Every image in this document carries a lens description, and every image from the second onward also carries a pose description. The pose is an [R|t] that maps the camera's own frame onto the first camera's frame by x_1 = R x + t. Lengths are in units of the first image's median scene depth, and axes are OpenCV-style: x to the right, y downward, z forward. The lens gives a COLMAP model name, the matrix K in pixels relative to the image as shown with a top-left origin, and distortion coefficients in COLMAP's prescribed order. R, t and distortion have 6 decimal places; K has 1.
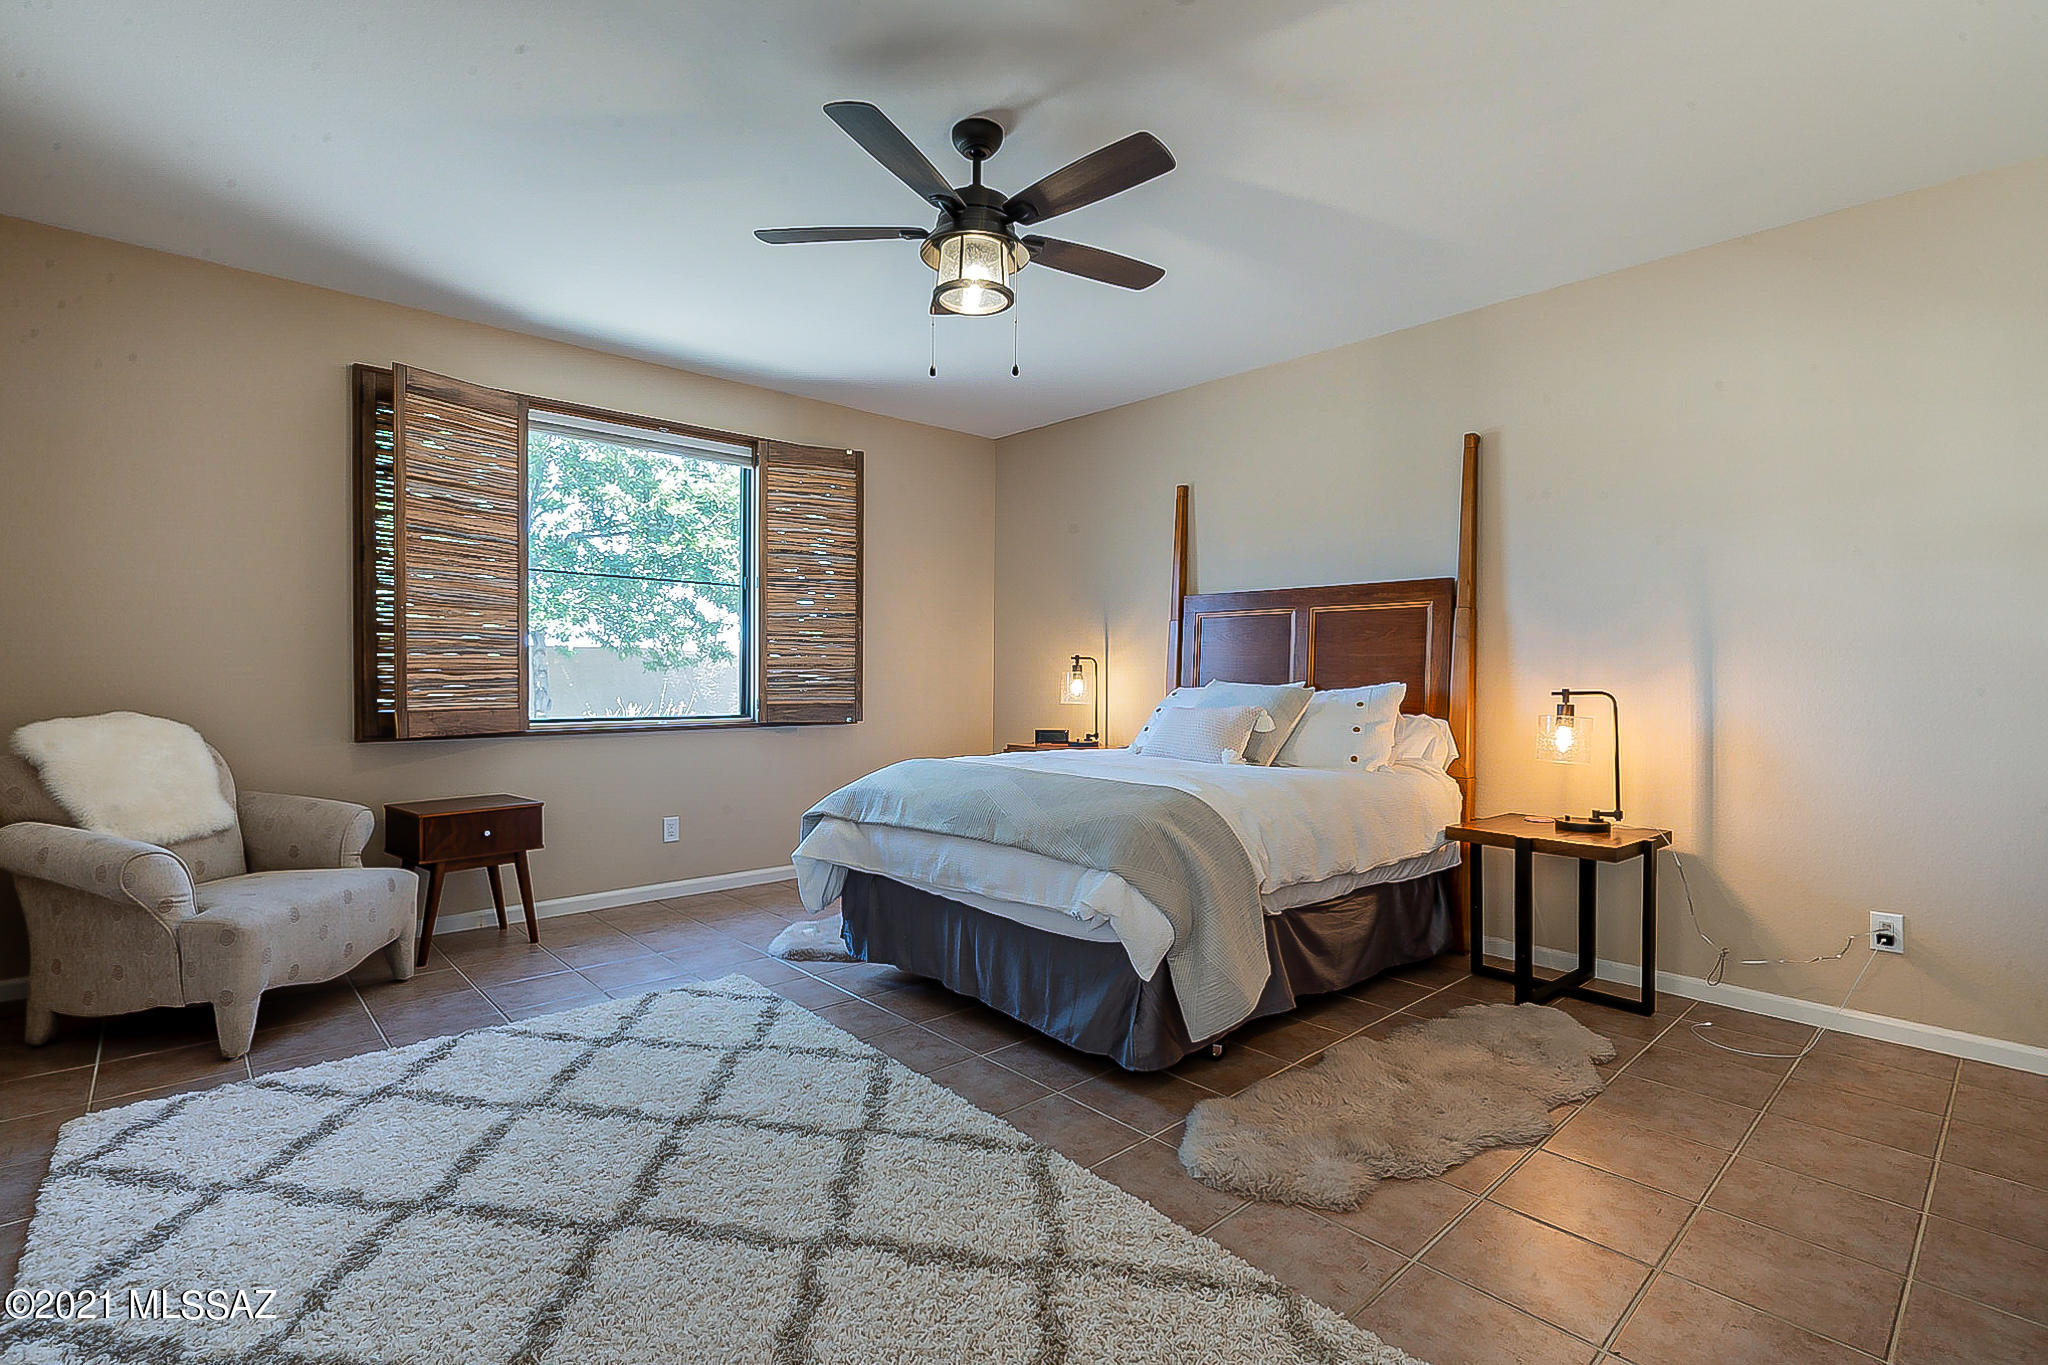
lens RADIAL K [[956.9, 0, 1014.3], [0, 956.9, 627.7], [0, 0, 1]] dist [-0.001546, -0.000203]
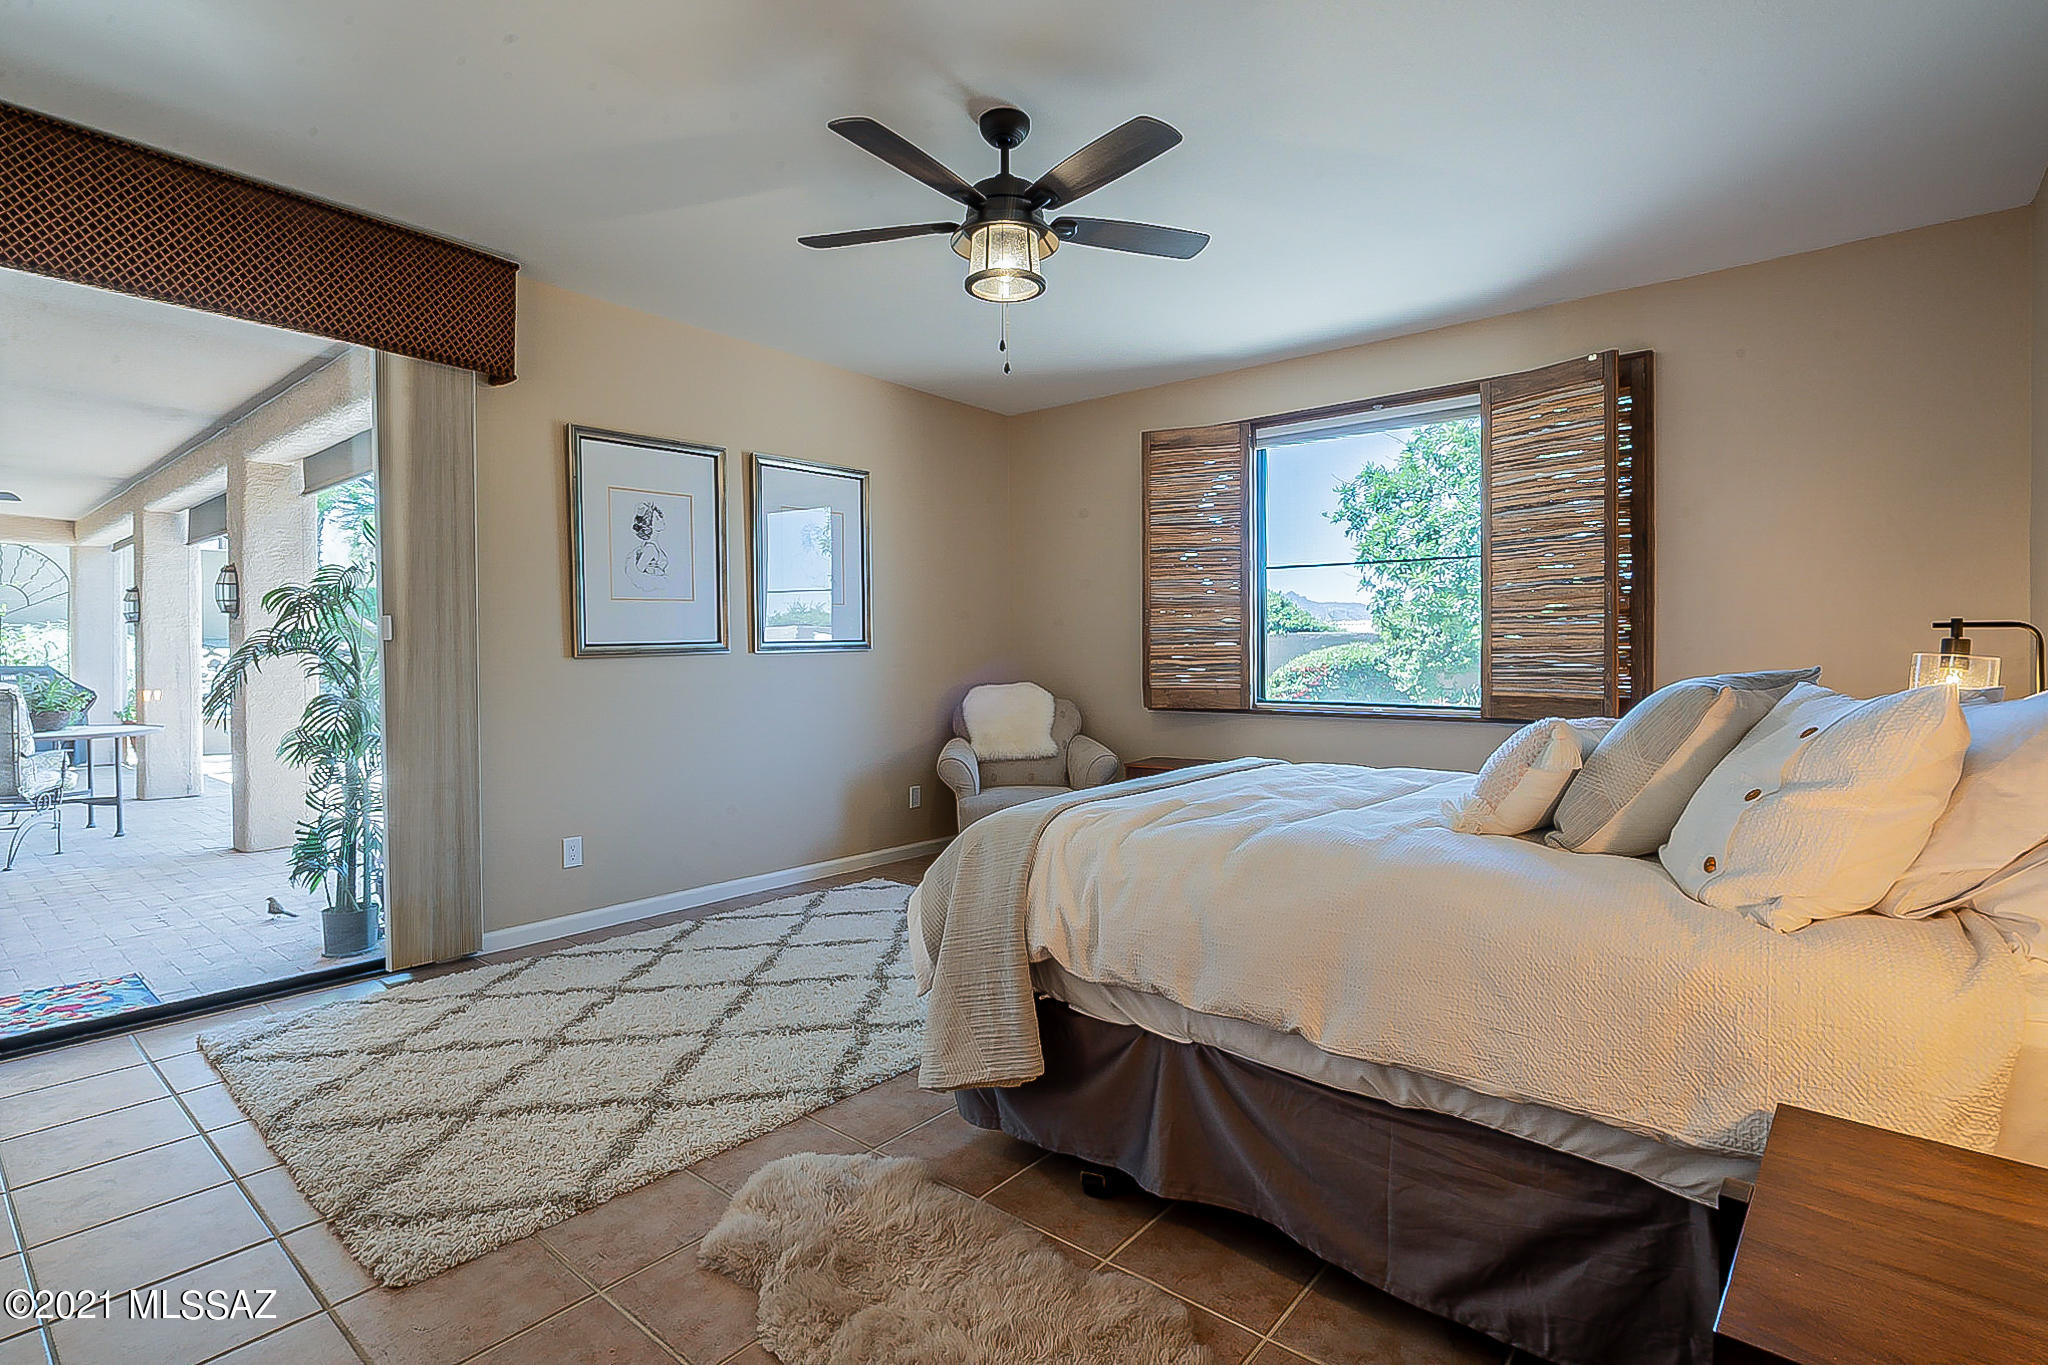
lens RADIAL K [[968.2, 0, 1009.9], [0, 968.2, 608.4], [0, 0, 1]] dist [-0.002057, 0.000342]
pose [[0.133915, -0.055617, -0.989431, 0.777238], [0.048562, 0.997593, -0.049504, 0.038163], [0.989802, -0.041420, 0.136293, 0.705153]]
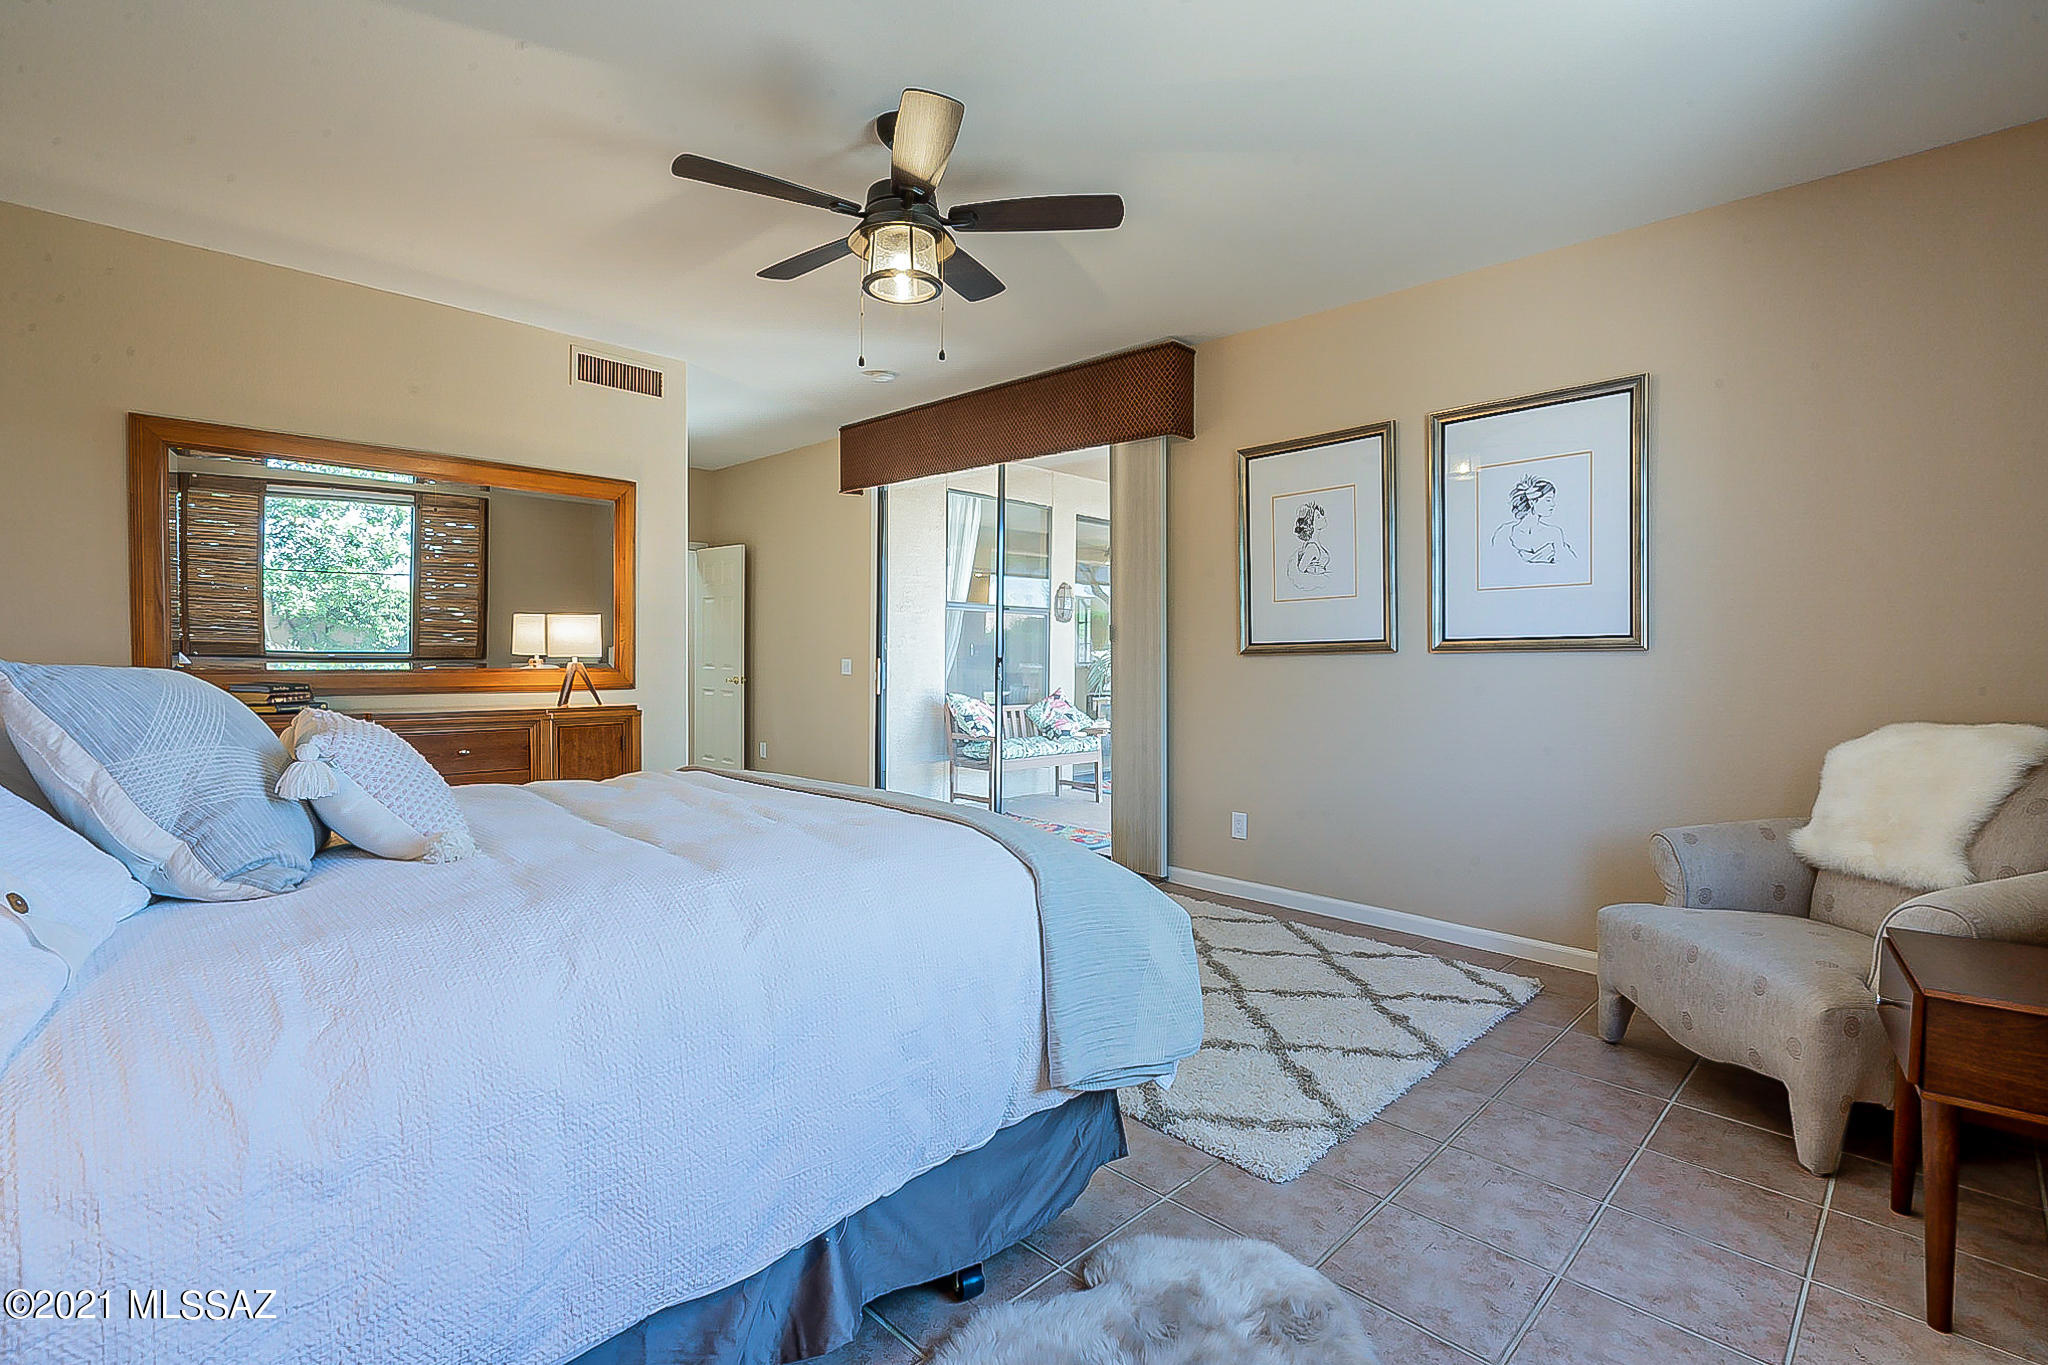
lens RADIAL K [[952.4, 0, 1015.3], [0, 952.4, 651.8], [0, 0, 1]] dist [-0.001141, 0.000170]
pose [[-0.998612, -0.021111, -0.048244, -0.102240], [-0.018508, 0.998381, -0.053777, 0.086098], [0.049301, -0.052809, -0.997387, 1.654312]]
